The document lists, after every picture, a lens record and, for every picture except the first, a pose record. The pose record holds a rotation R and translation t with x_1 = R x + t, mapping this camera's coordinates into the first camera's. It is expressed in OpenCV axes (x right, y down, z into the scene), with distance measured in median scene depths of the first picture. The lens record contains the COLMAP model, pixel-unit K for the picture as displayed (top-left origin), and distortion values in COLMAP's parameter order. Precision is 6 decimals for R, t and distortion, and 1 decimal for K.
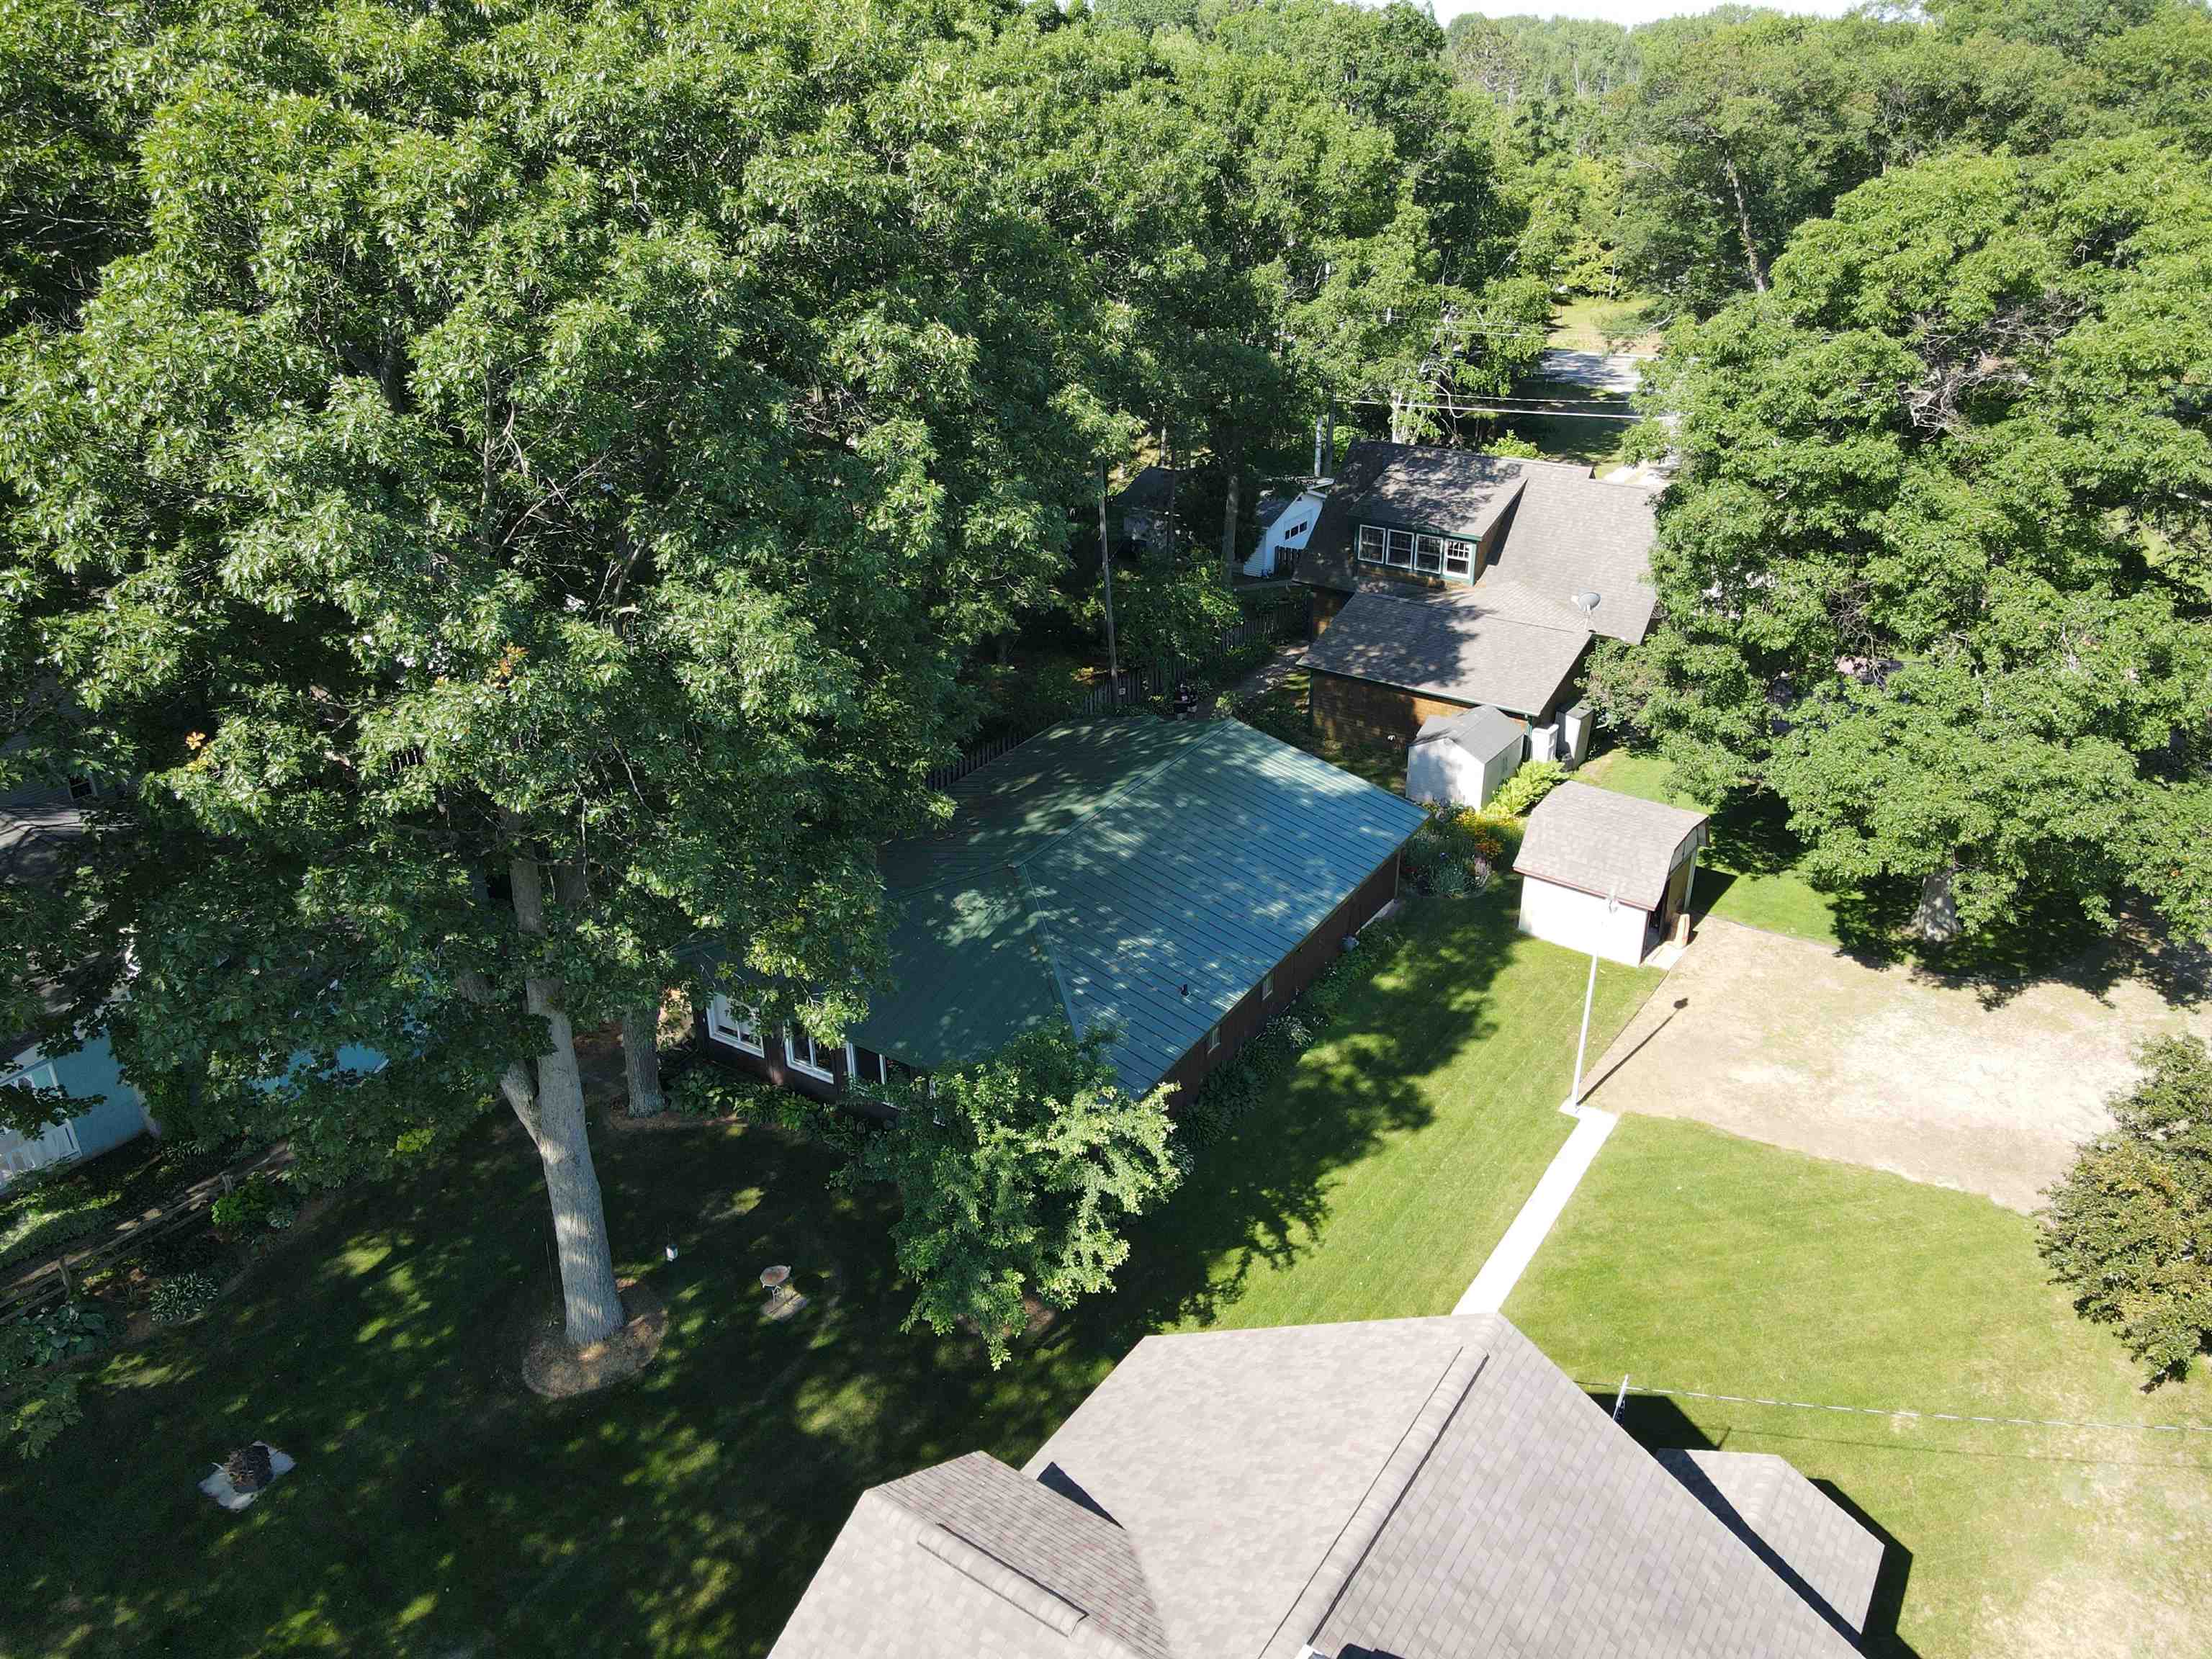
lens RADIAL K [[1593.9, 0, 1109.4], [0, 1593.9, 823.6], [0, 0, 1]] dist [0.036921, -0.017378]
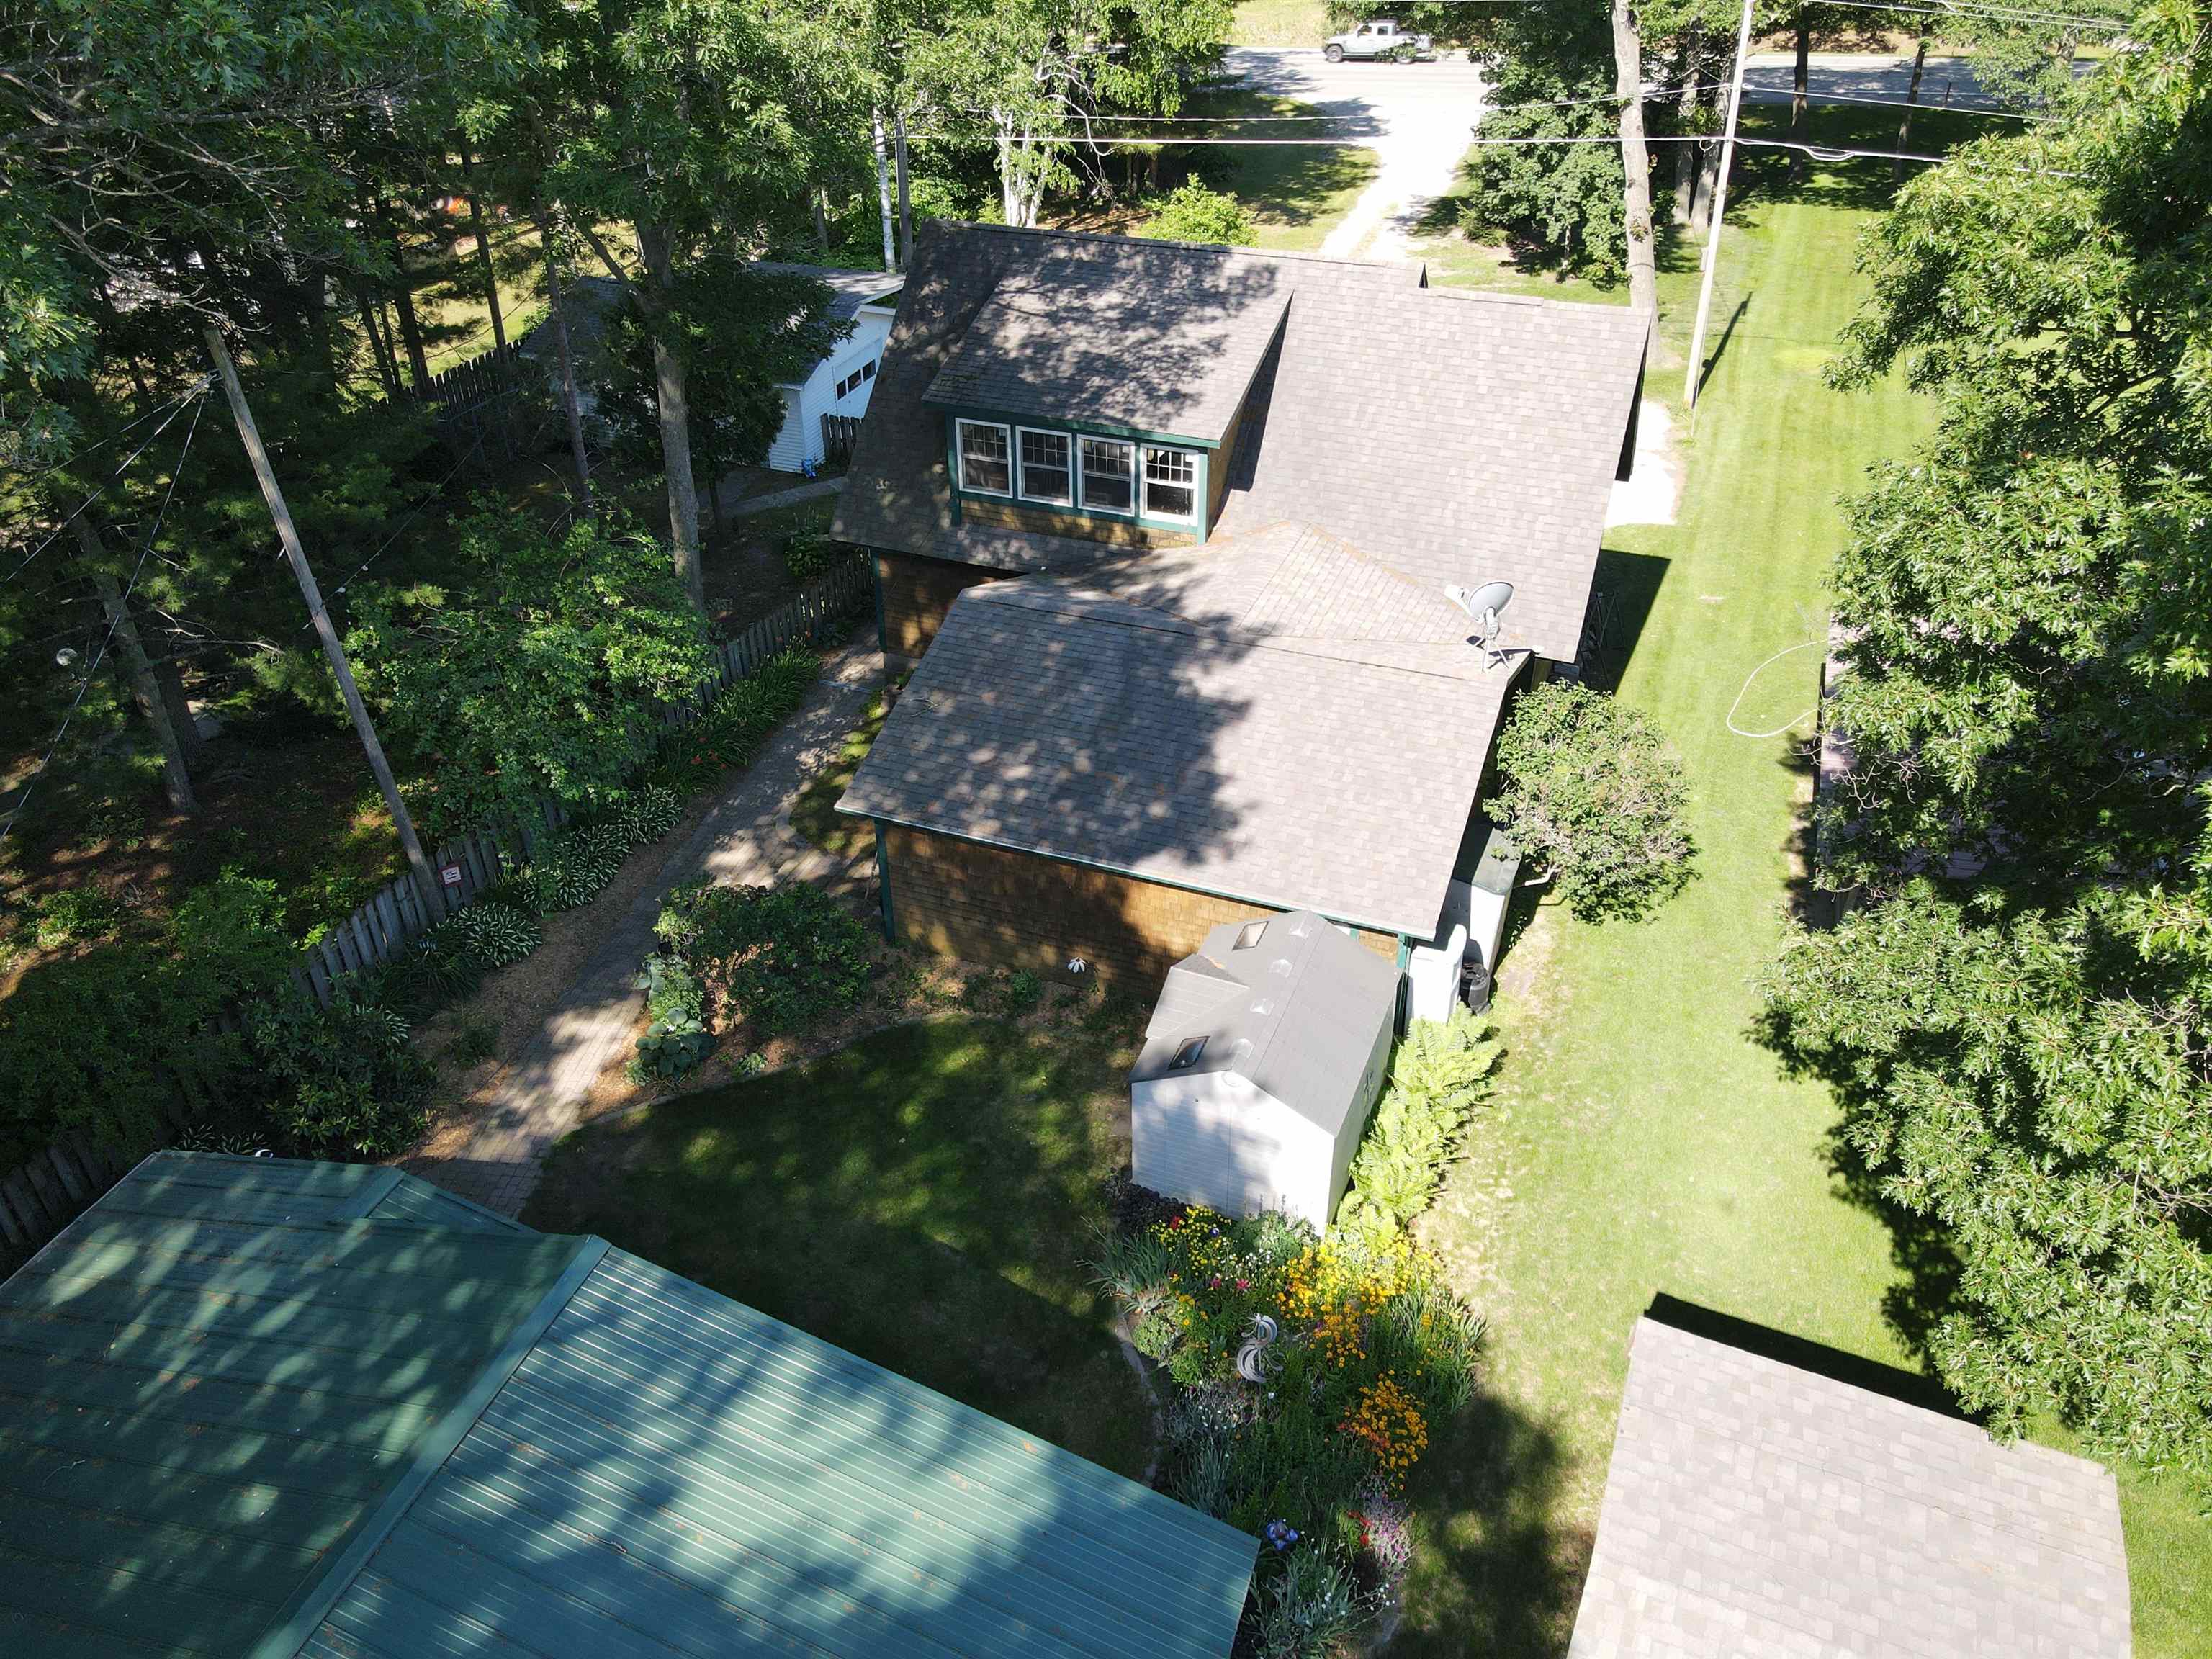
lens RADIAL K [[1593.9, 0, 1095.9], [0, 1593.9, 832.7], [0, 0, 1]] dist [0.036921, -0.017378]
pose [[0.974033, -0.131288, 0.184453, 0.096276], [0.101802, 0.981667, 0.161140, -0.141808], [-0.202227, -0.138178, 0.969542, 0.530822]]
